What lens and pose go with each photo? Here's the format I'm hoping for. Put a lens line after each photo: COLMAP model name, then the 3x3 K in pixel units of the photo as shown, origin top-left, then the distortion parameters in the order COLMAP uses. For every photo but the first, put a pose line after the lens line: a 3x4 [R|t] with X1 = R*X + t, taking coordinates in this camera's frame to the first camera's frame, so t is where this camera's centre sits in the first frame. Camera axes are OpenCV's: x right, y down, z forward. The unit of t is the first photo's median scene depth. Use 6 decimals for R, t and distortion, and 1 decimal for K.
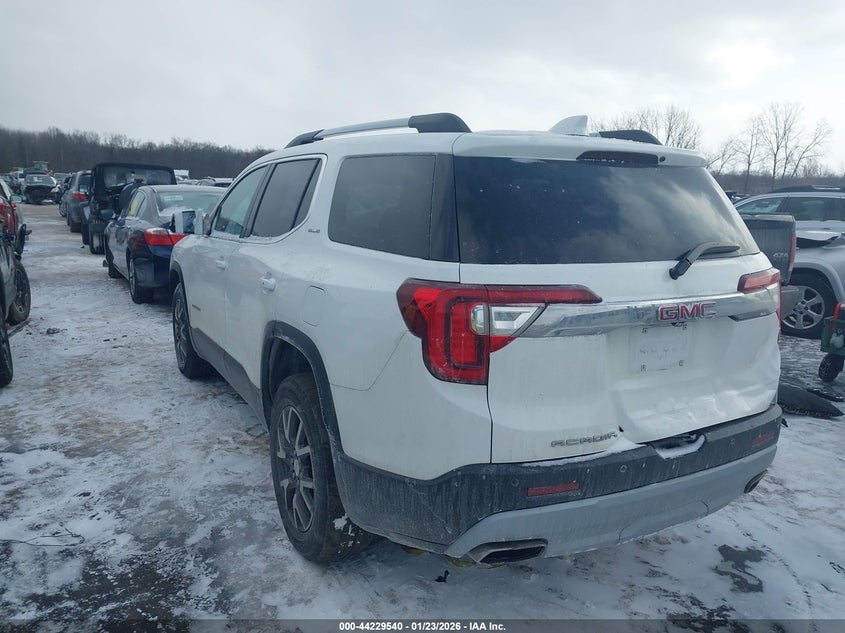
lens RADIAL K [[625.5, 0, 422.5], [0, 625.5, 316.5], [0, 0, 1]] dist [0.002726, 0.000808]
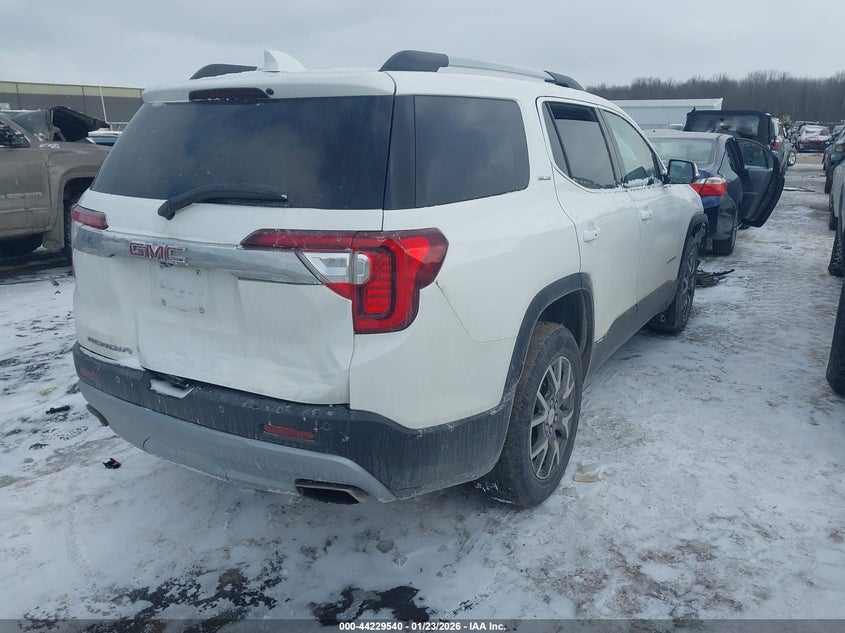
lens RADIAL K [[625.5, 0, 422.5], [0, 625.5, 316.5], [0, 0, 1]] dist [0.002726, 0.000808]
pose [[0.551732, 0.214770, -0.805895, 1.248469], [-0.151227, 0.976020, 0.156575, -0.107533], [0.820197, 0.035486, 0.570980, 0.657748]]
